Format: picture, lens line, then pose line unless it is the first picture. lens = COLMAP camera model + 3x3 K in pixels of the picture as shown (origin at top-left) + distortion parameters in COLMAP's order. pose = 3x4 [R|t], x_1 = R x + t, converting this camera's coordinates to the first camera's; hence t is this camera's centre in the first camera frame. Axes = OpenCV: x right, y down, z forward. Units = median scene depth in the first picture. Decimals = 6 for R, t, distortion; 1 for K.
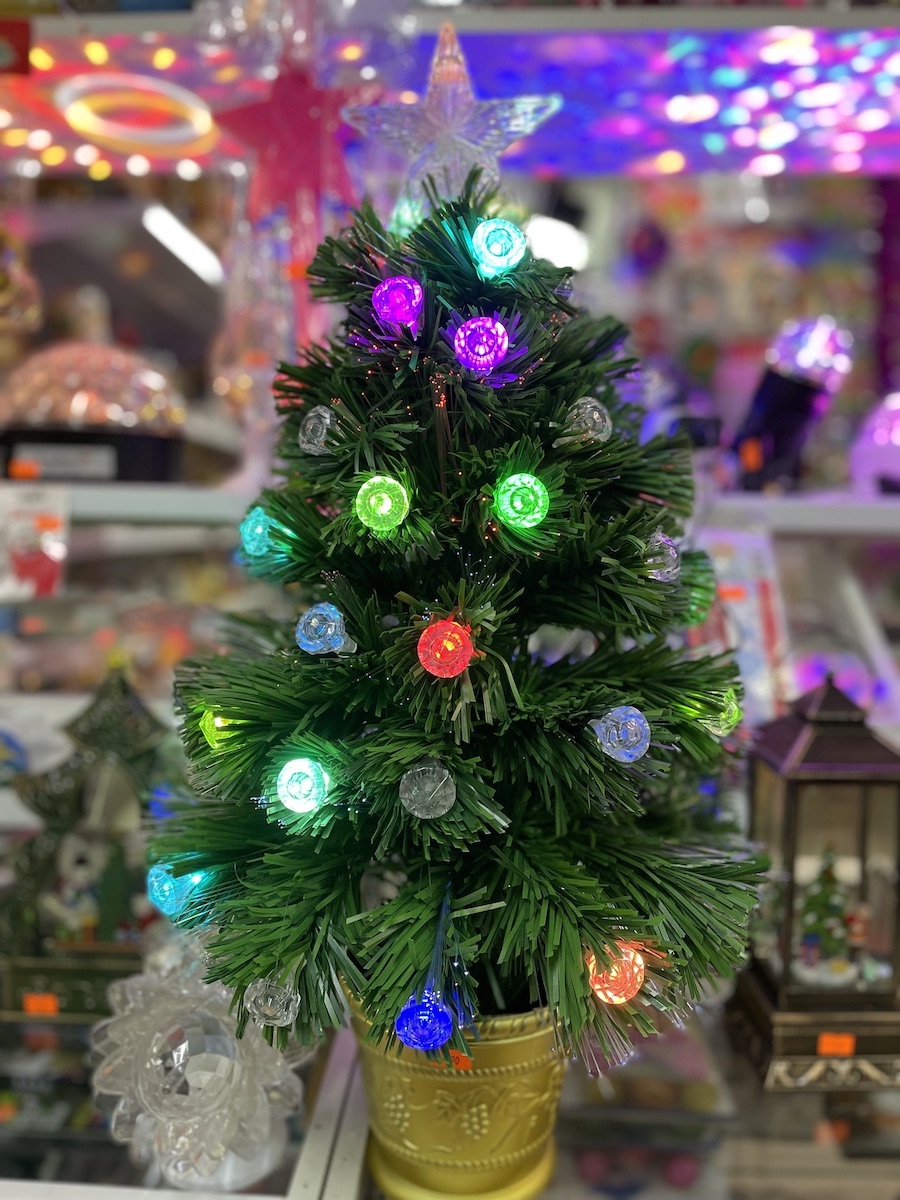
lens RADIAL K [[908.5, 0, 450.1], [0, 908.5, 597.1], [0, 0, 1]] dist [0.045860, -0.060855]
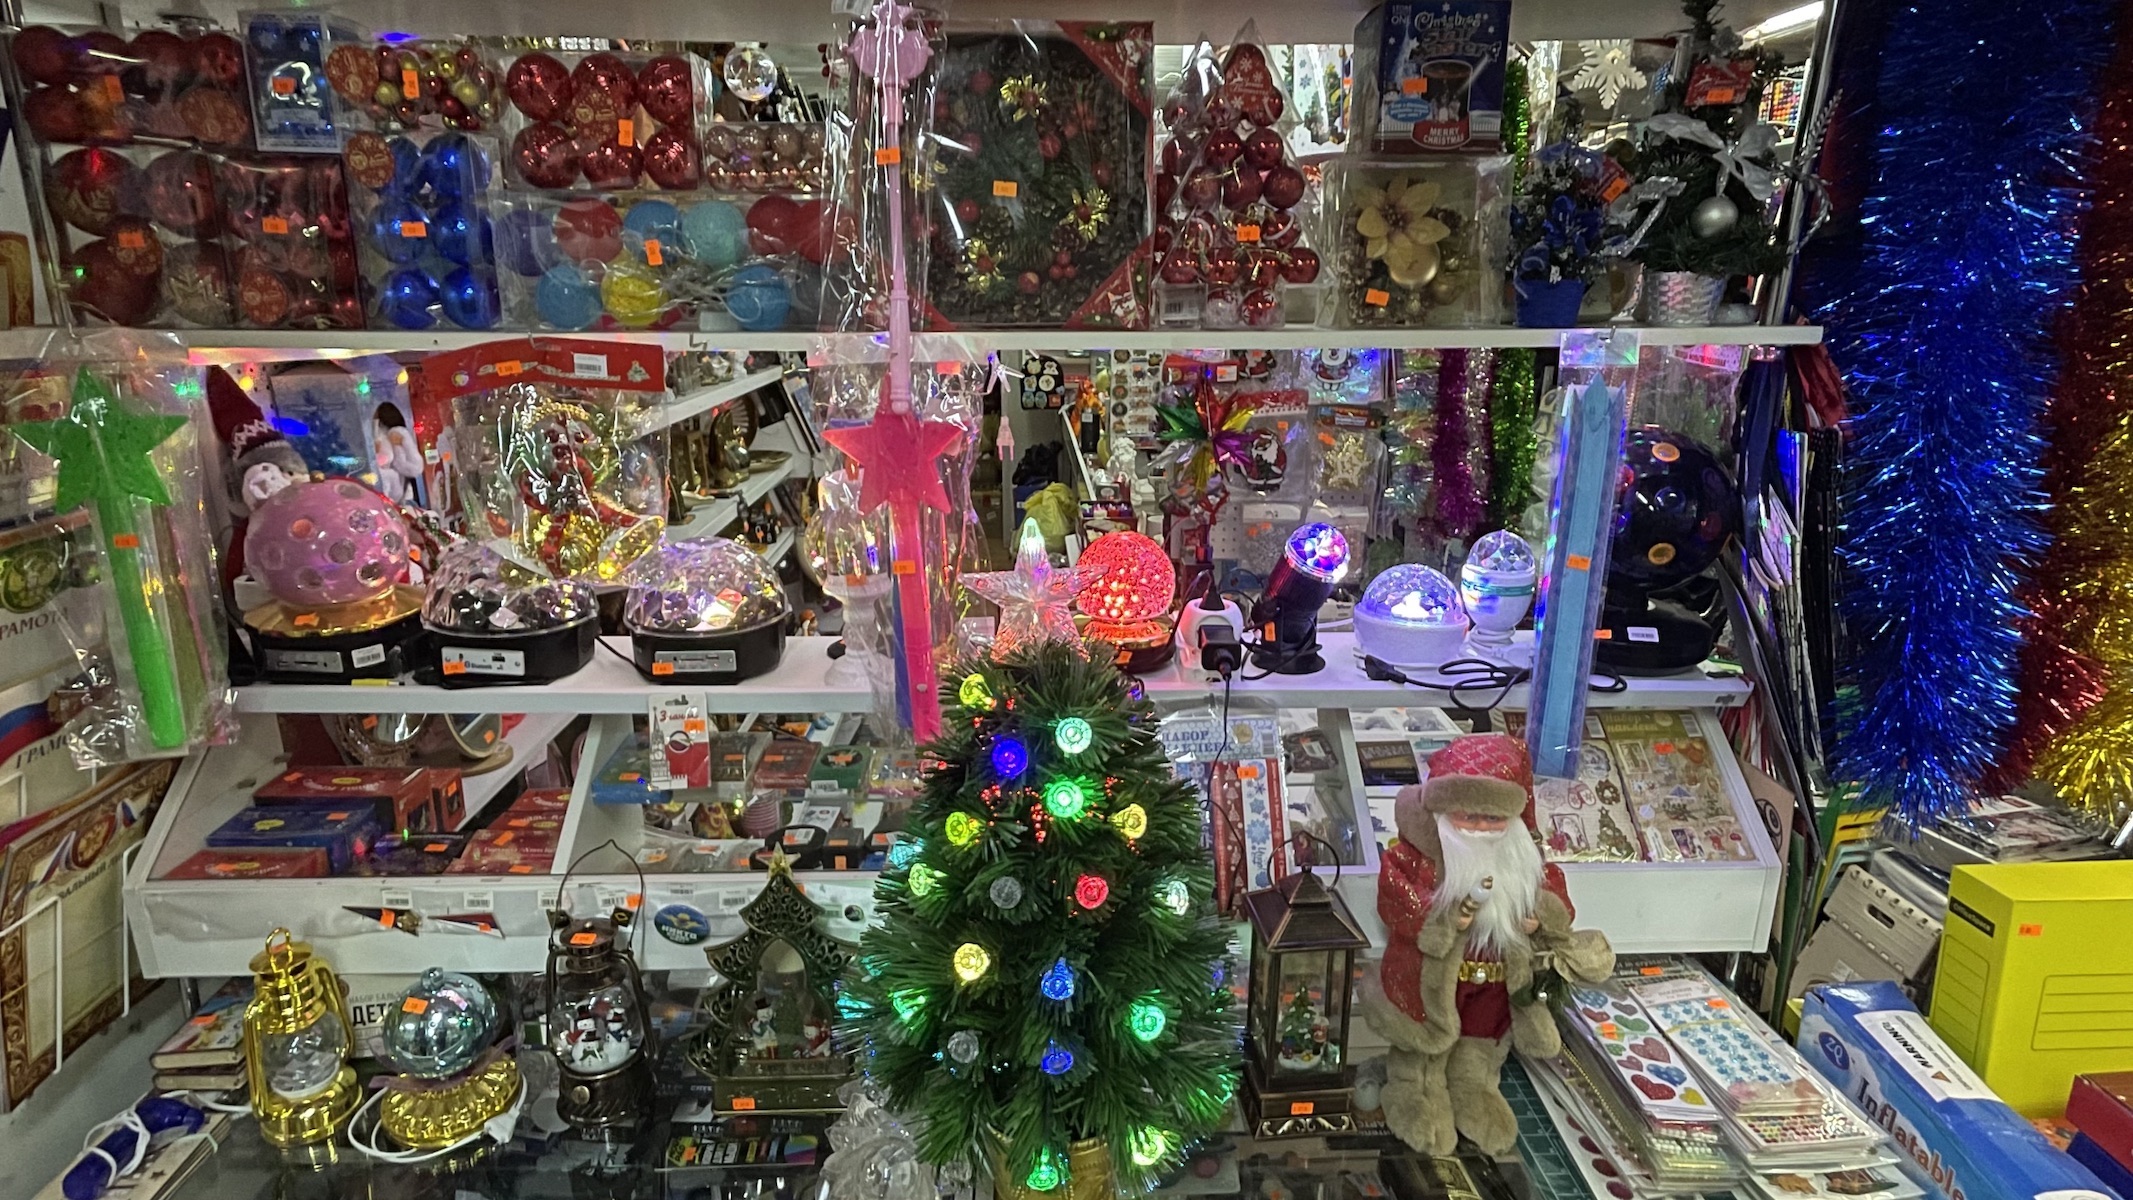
lens RADIAL K [[1159.3, 0, 1069.2], [0, 1159.3, 603.3], [0, 0, 1]] dist [-0.005641, 0.001584]
pose [[0.997033, -0.029750, 0.070994, -0.066008], [0.014000, 0.976995, 0.212800, -0.723341], [-0.075691, -0.211175, 0.974513, -0.635710]]
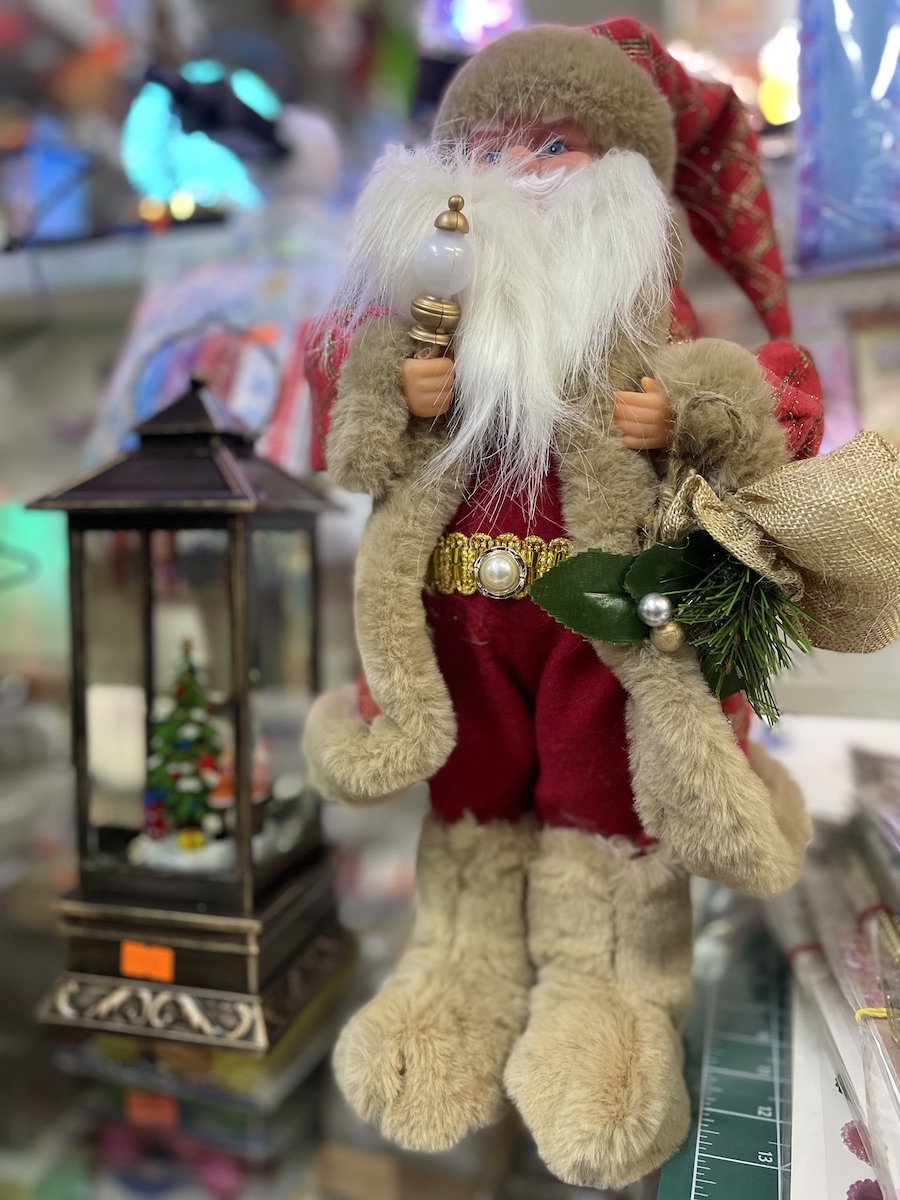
lens RADIAL K [[908.5, 0, 450.7], [0, 908.5, 598.0], [0, 0, 1]] dist [0.045860, -0.060855]
pose [[0.958289, -0.004088, -0.285772, 0.797609], [-0.012258, 0.998390, -0.055388, 0.275597], [0.285538, 0.056581, 0.956696, 0.453660]]
